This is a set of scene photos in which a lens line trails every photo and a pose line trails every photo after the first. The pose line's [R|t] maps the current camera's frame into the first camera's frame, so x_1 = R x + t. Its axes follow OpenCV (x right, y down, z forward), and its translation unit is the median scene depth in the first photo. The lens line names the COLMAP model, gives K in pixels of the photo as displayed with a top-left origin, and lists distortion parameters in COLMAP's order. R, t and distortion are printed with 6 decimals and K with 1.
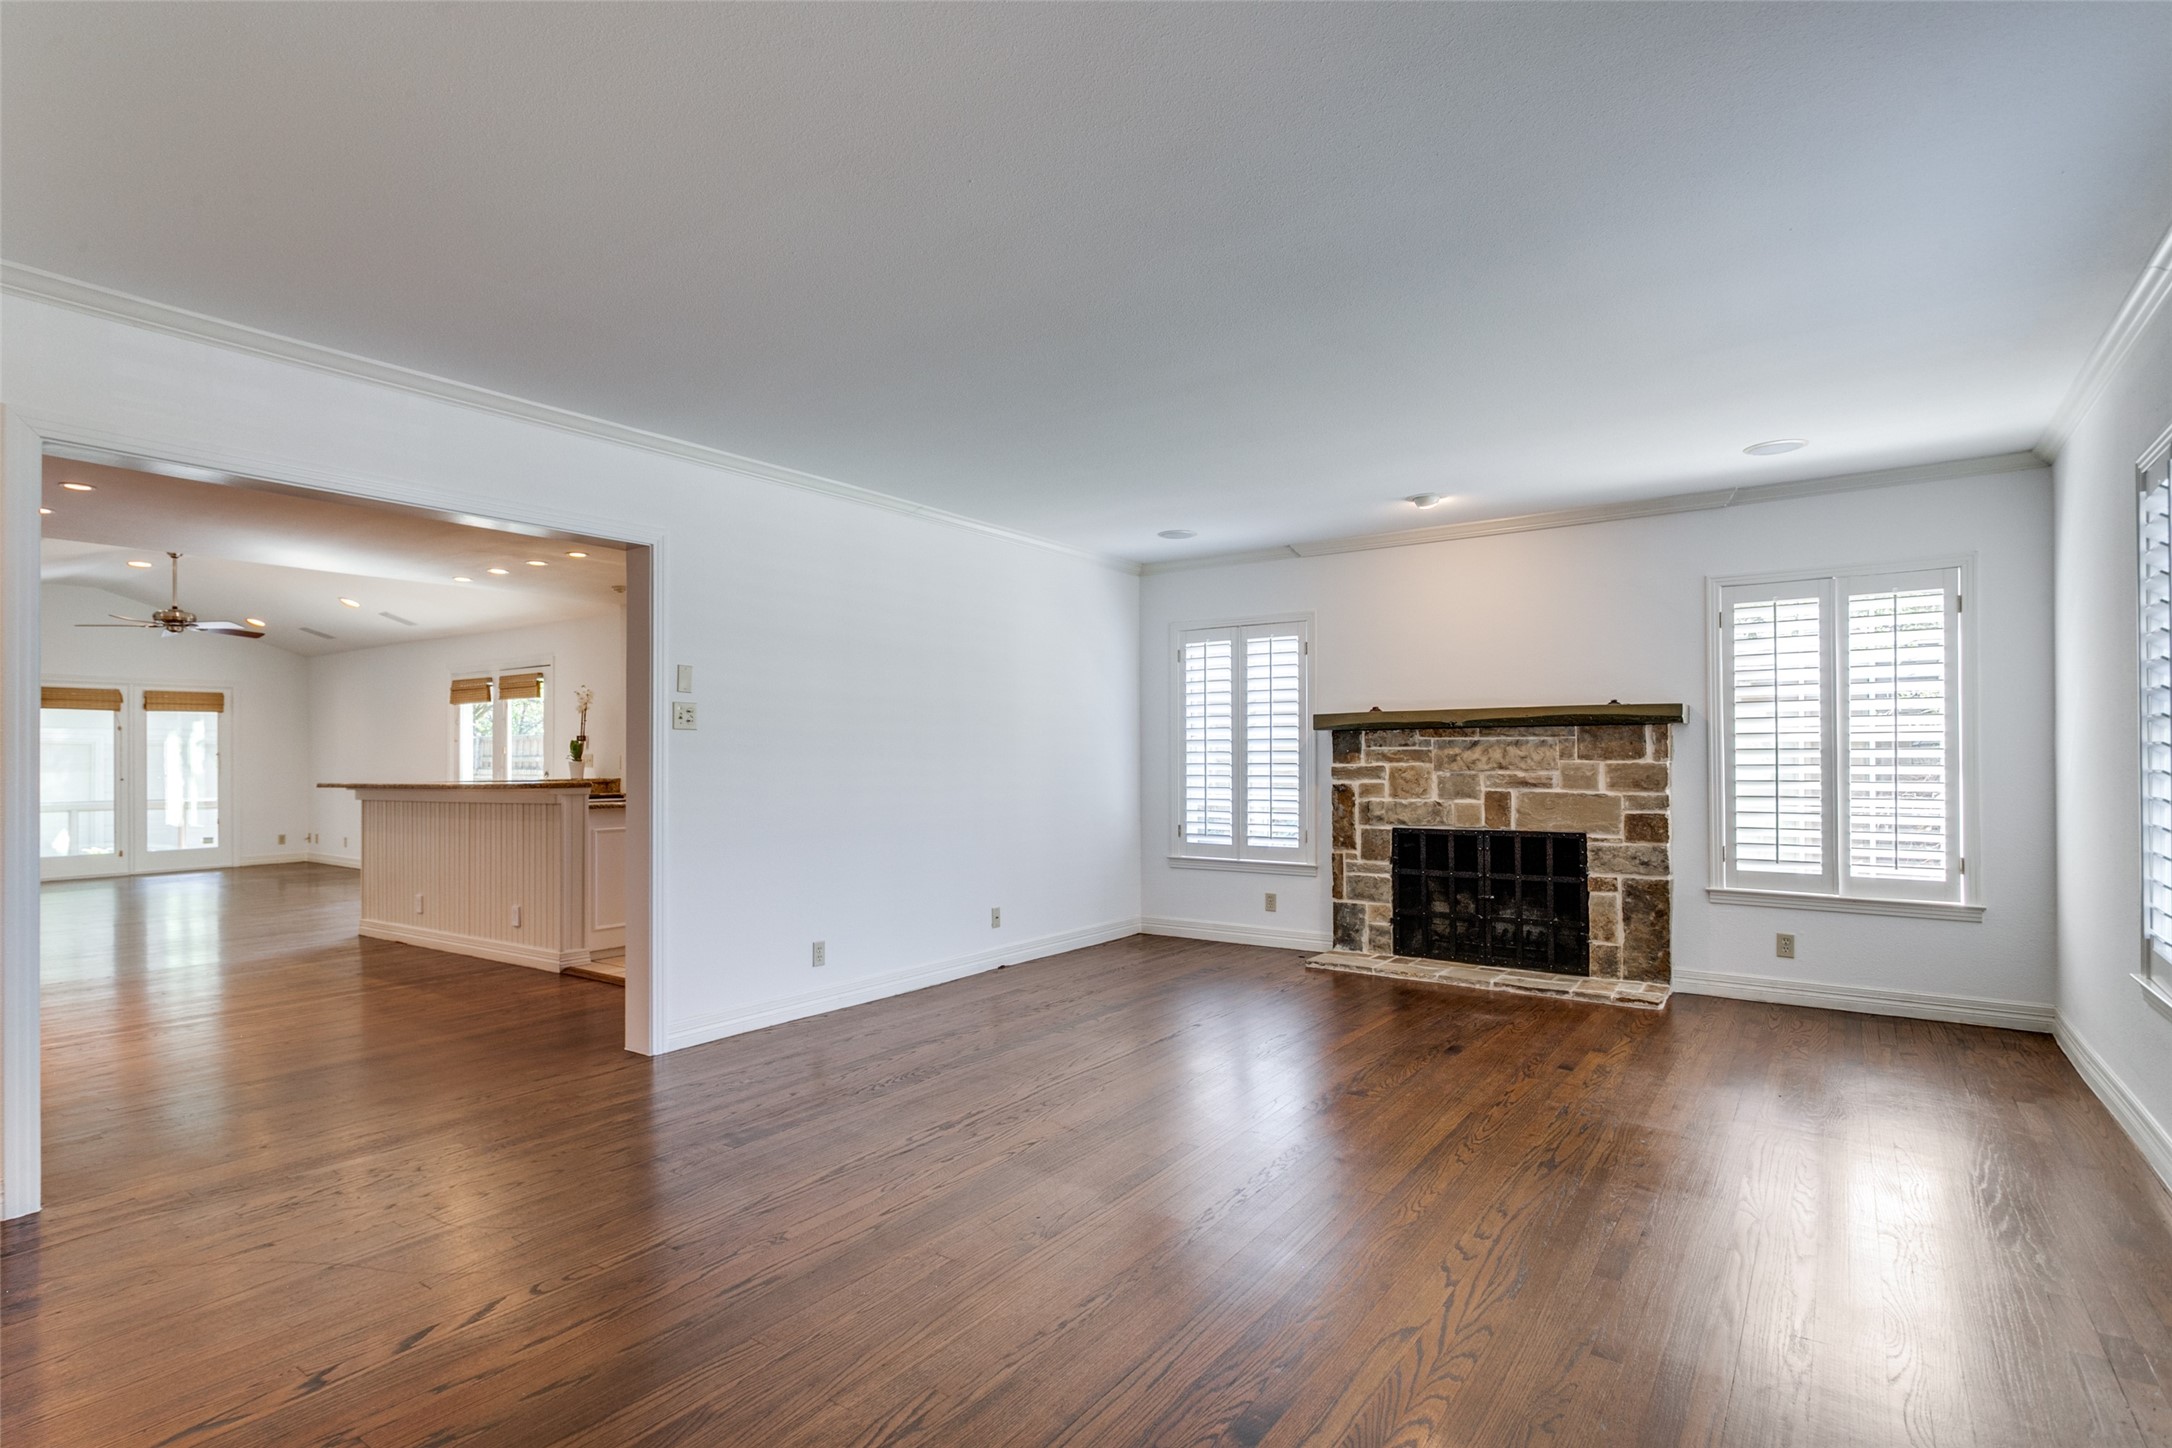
lens RADIAL K [[1070.6, 0, 1034.6], [0, 1070.6, 748.1], [0, 0, 1]] dist [0.003471, 0.000364]
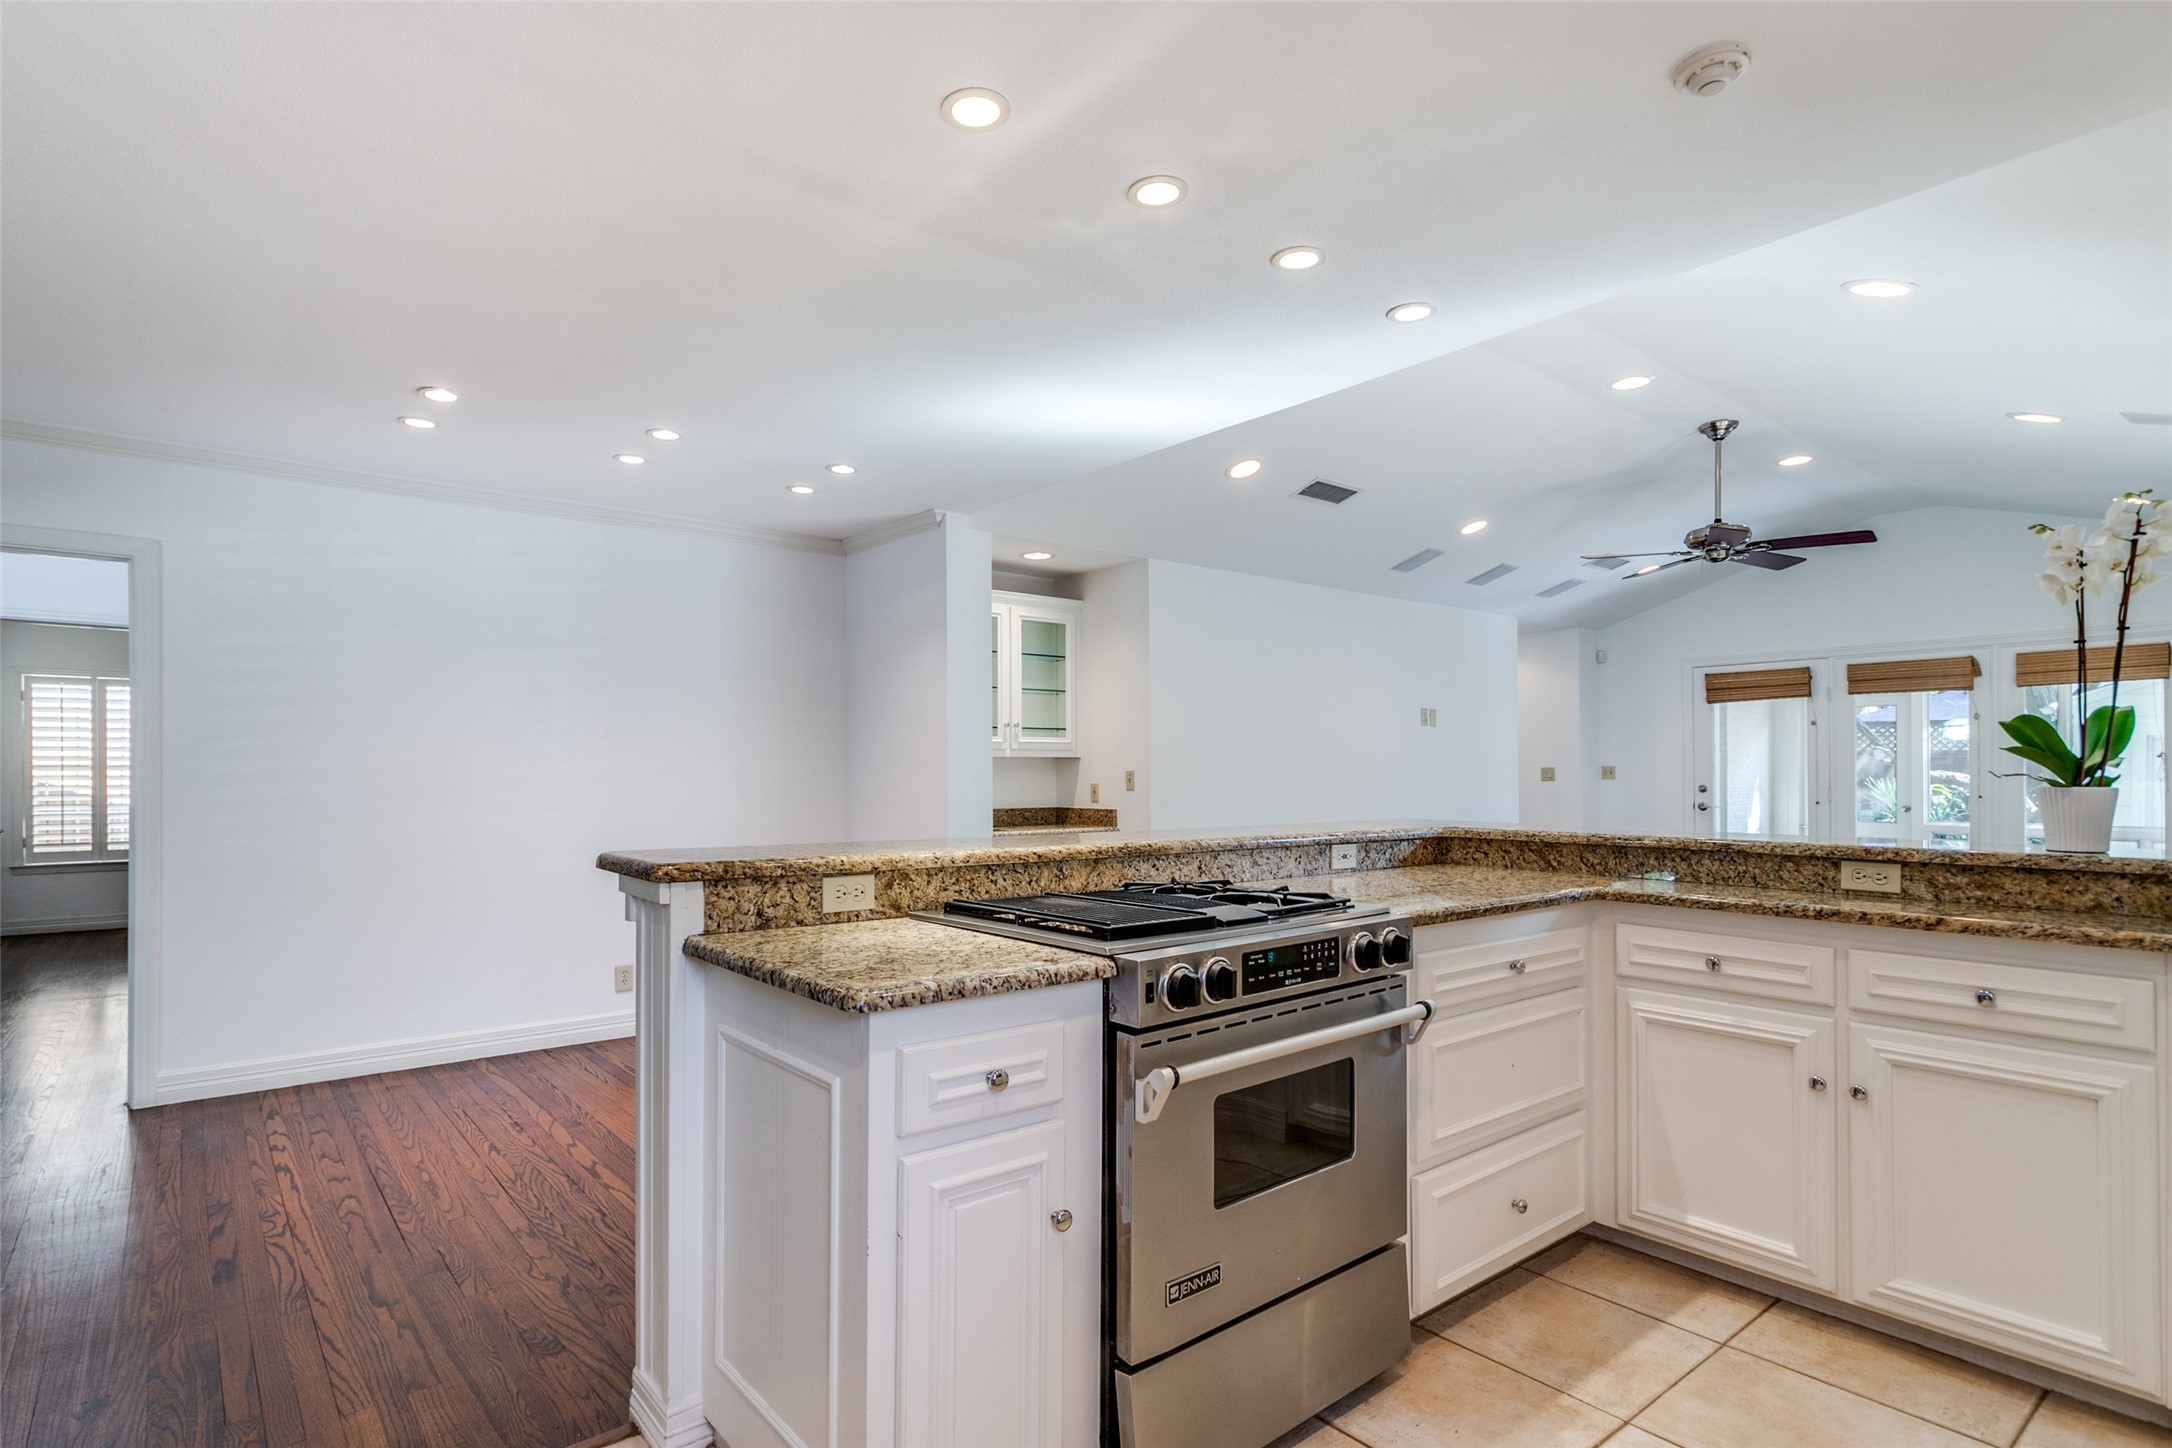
lens RADIAL K [[1104.9, 0, 1034.5], [0, 1104.9, 766.4], [0, 0, 1]] dist [0.003075, 0.016363]
pose [[-0.260690, 0.006234, -0.965402, -0.168567], [0.010907, 0.999934, 0.003512, 0.006830], [0.965361, -0.009614, -0.260741, 1.574100]]
